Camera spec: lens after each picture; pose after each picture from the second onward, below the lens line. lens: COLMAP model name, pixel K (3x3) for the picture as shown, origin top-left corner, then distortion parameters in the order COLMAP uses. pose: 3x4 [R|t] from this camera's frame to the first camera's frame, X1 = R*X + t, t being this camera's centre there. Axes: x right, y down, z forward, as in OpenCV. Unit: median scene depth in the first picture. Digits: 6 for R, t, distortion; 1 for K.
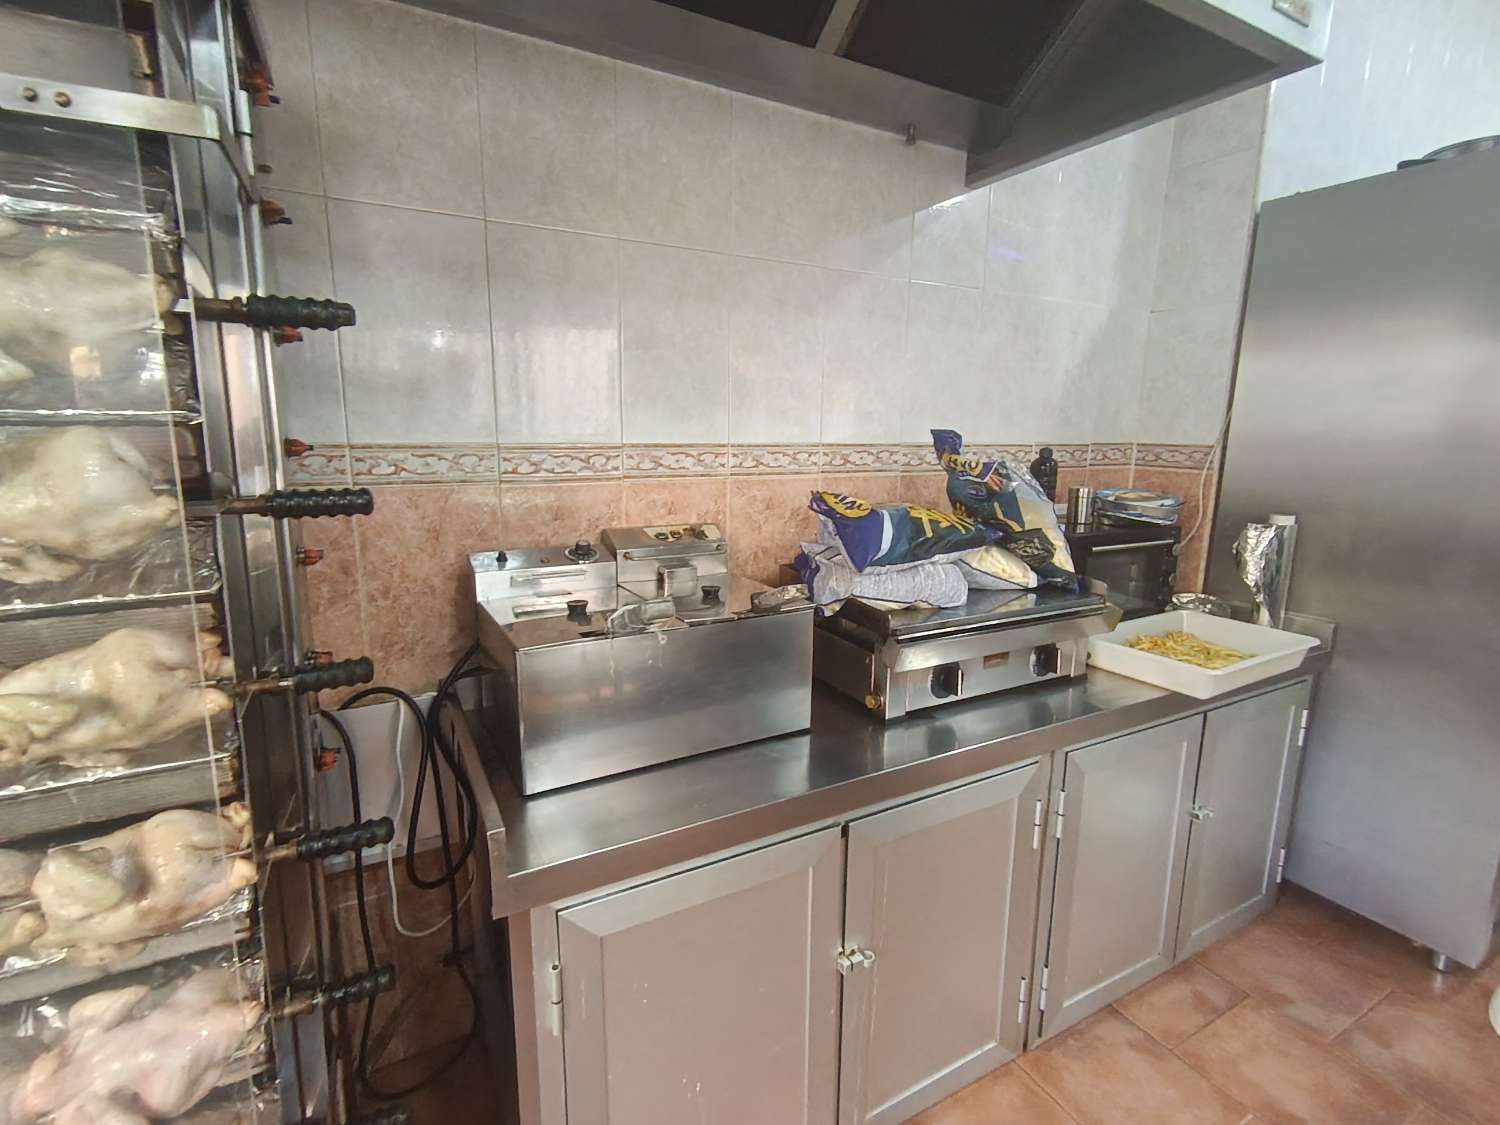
lens RADIAL K [[716.5, 0, 755.5], [0, 716.5, 563.1], [0, 0, 1]] dist [0.004793, 0.000146]
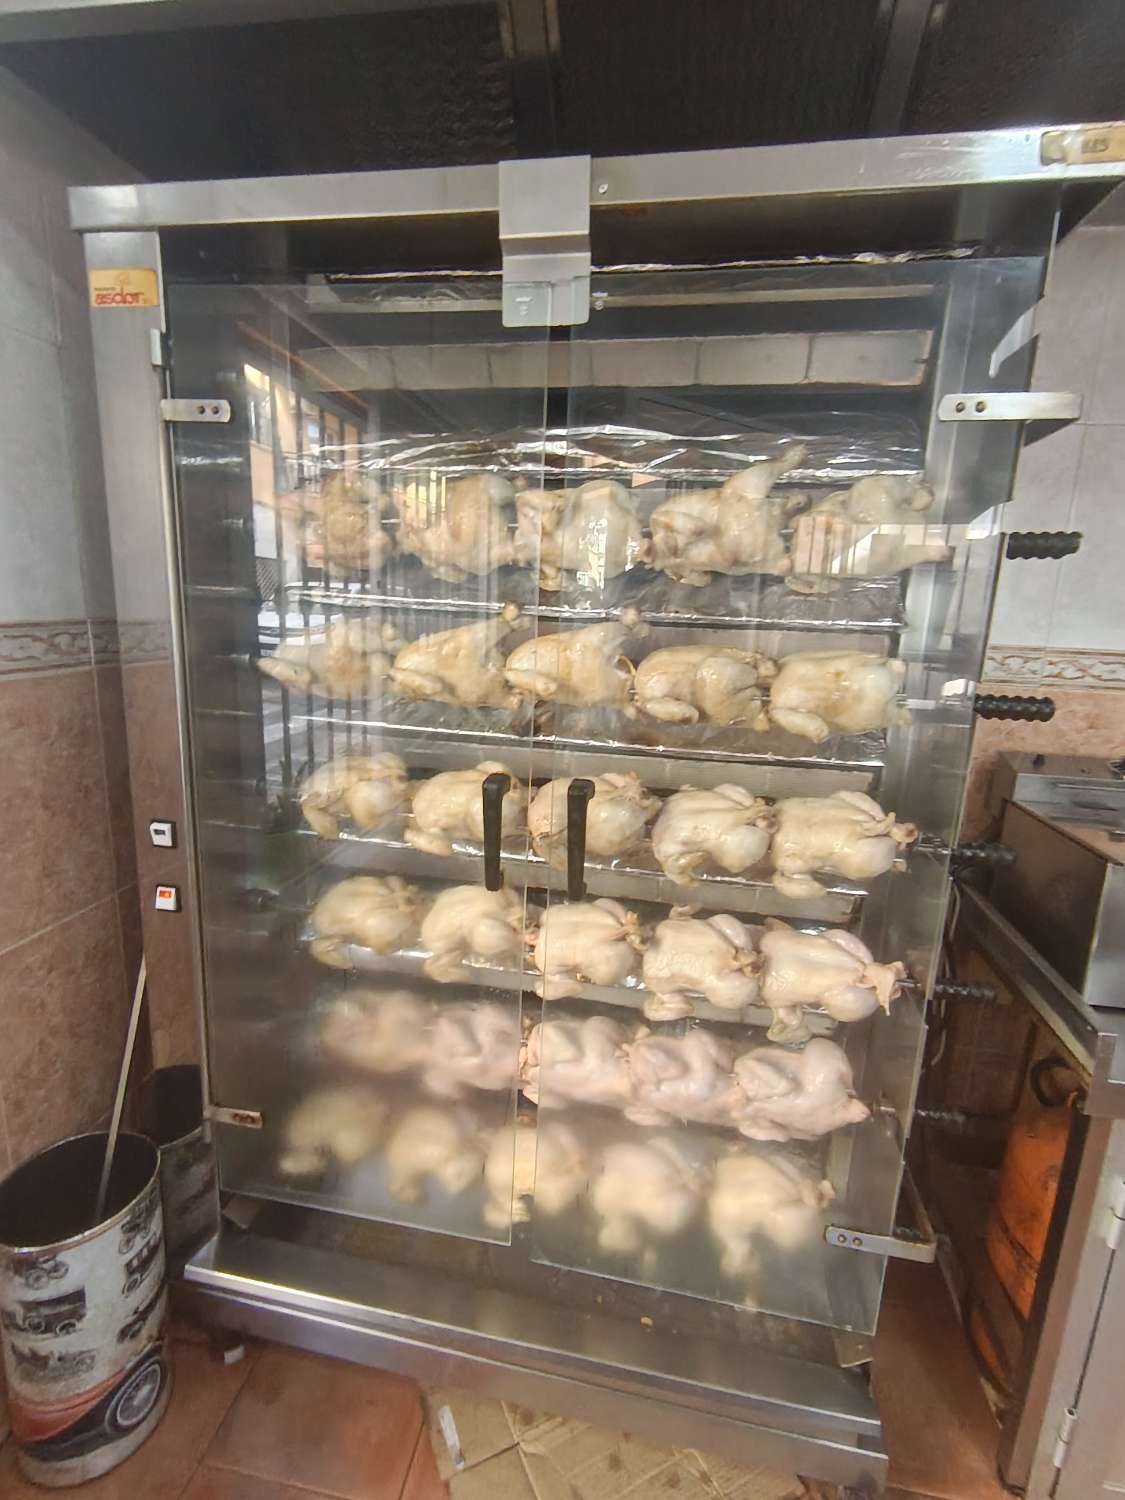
lens RADIAL K [[716.5, 0, 562.5], [0, 716.5, 750.0], [0, 0, 1]] dist [0.004793, 0.000146]
pose [[0.781476, 0.154204, -0.604580, -0.238436], [-0.146177, 0.987259, 0.062863, 0.011385], [0.606571, 0.039250, 0.794060, -0.191512]]
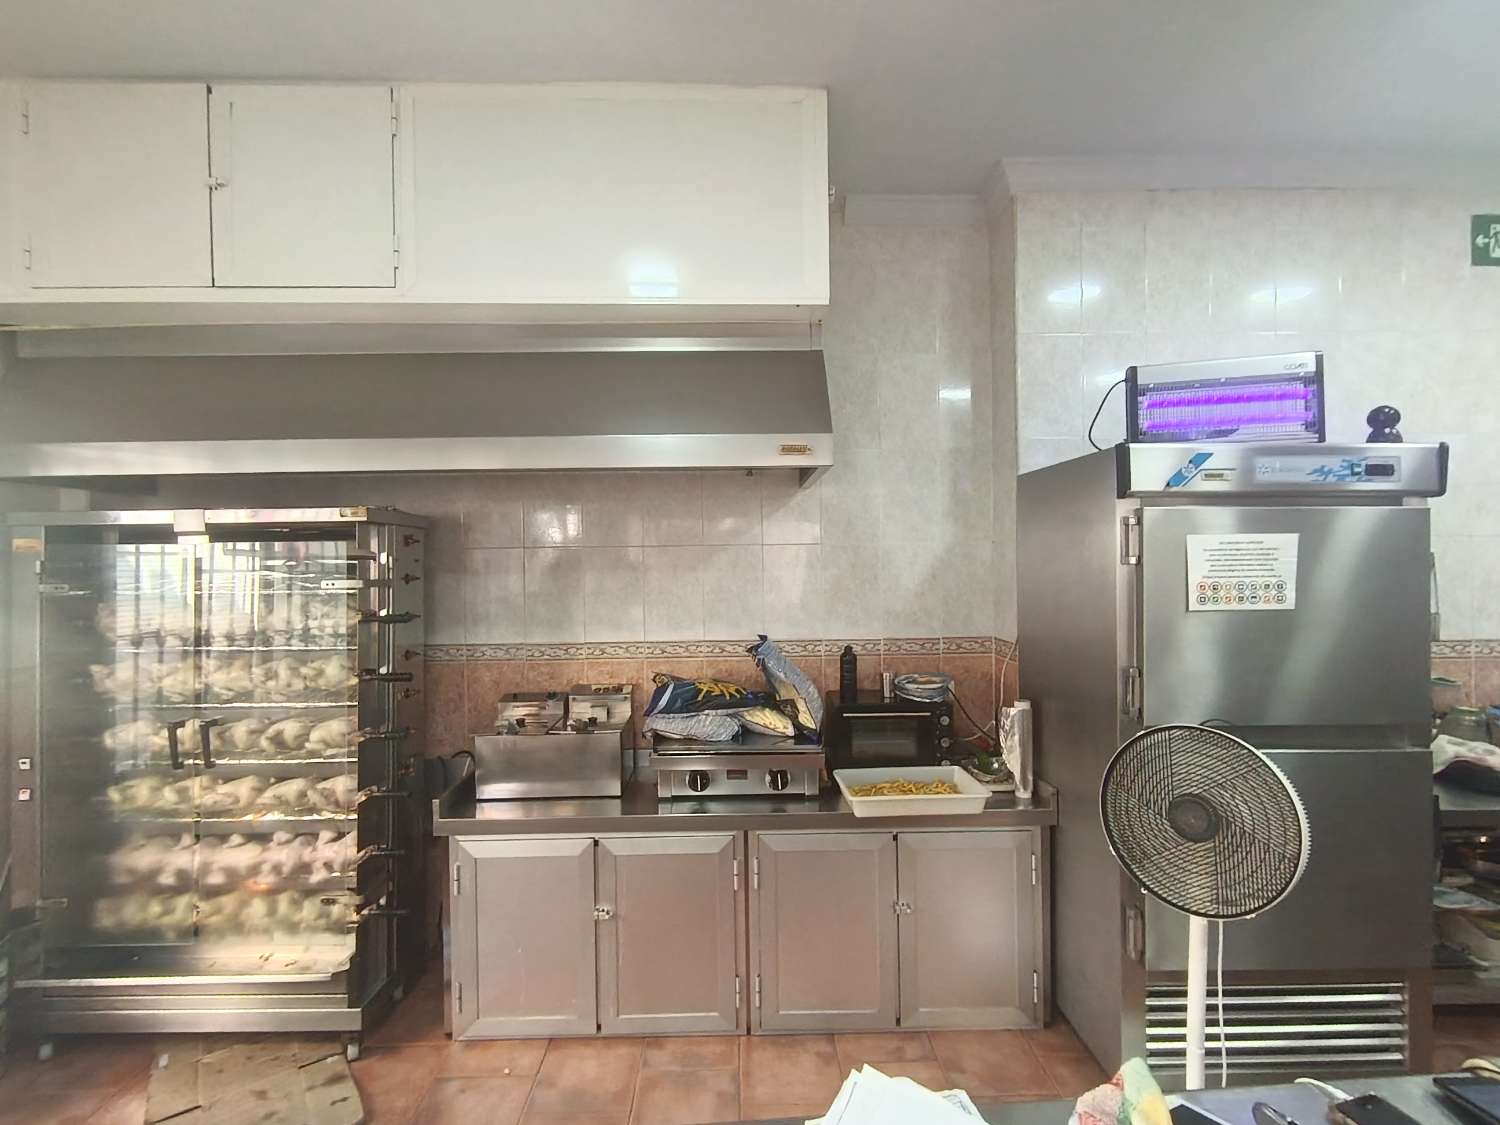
lens RADIAL K [[704.2, 0, 740.7], [0, 704.2, 565.8], [0, 0, 1]] dist [0.004220, 0.000751]
pose [[0.878764, -0.021129, -0.476789, 1.118935], [-0.065918, 0.984071, -0.165102, -0.077972], [0.472683, 0.176514, 0.863373, -0.531410]]
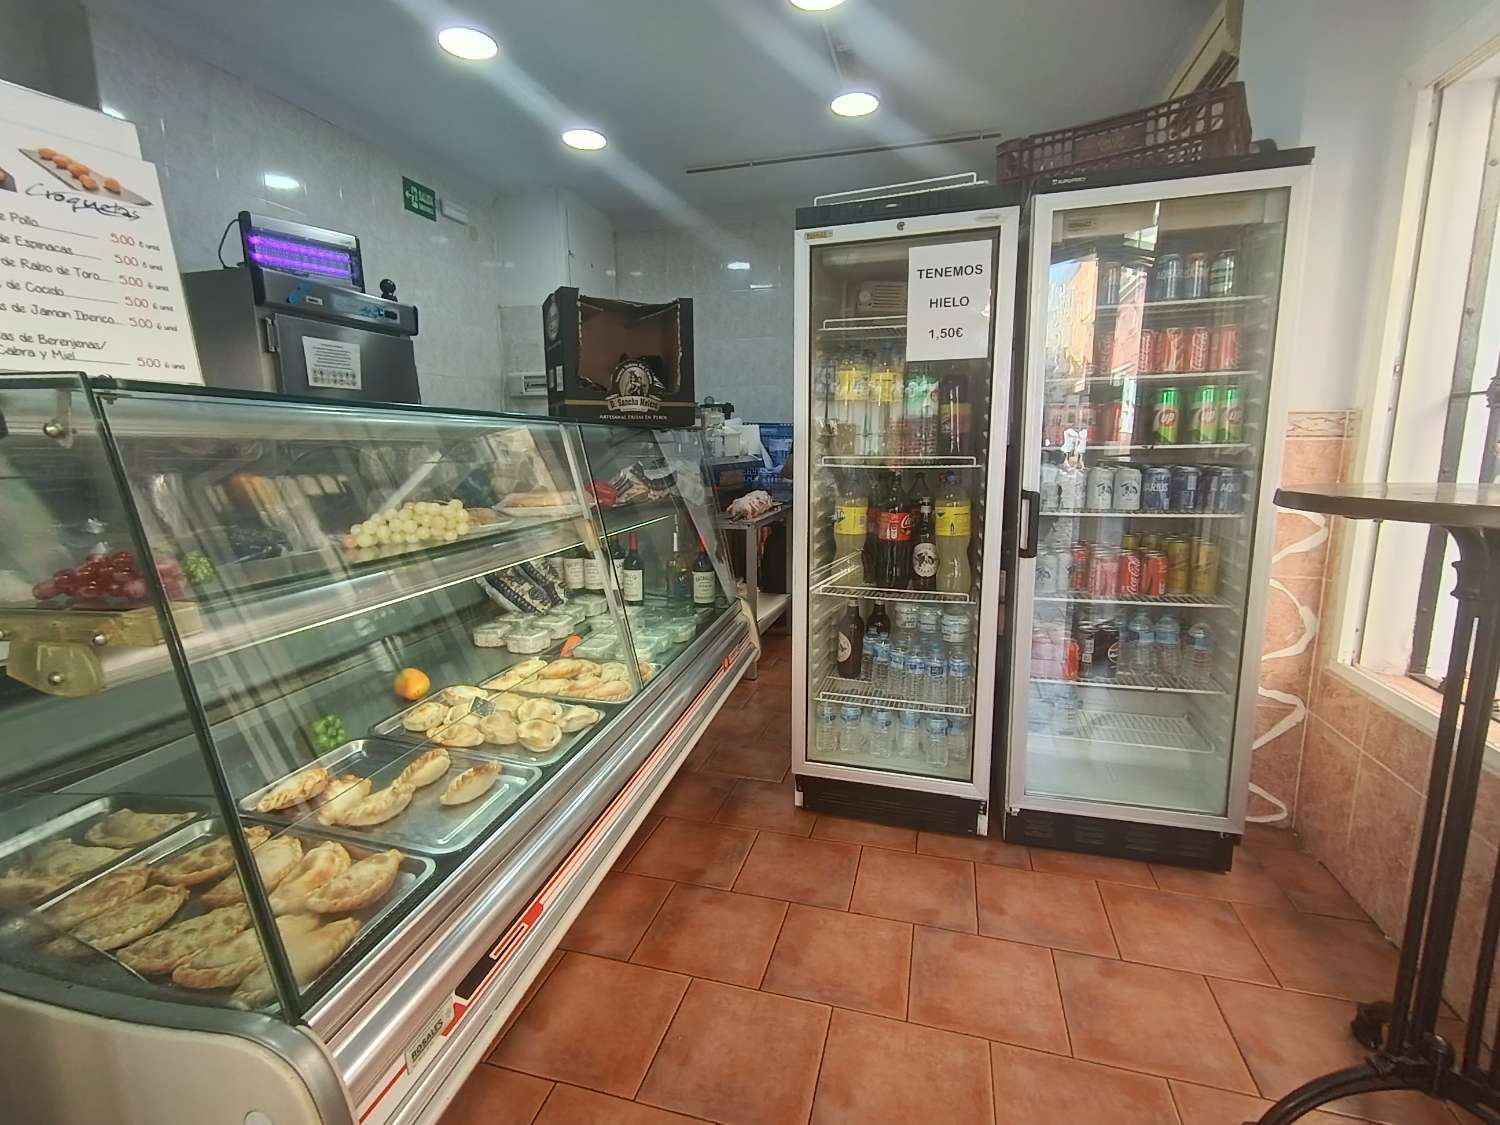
lens RADIAL K [[700.9, 0, 739.4], [0, 700.9, 564.3], [0, 0, 1]] dist [0.006277, -0.001714]
pose [[0.716171, -0.142521, 0.683218, 0.642192], [0.145187, 0.987935, 0.053896, 0.327487], [-0.682656, 0.060596, 0.728223, -1.357761]]
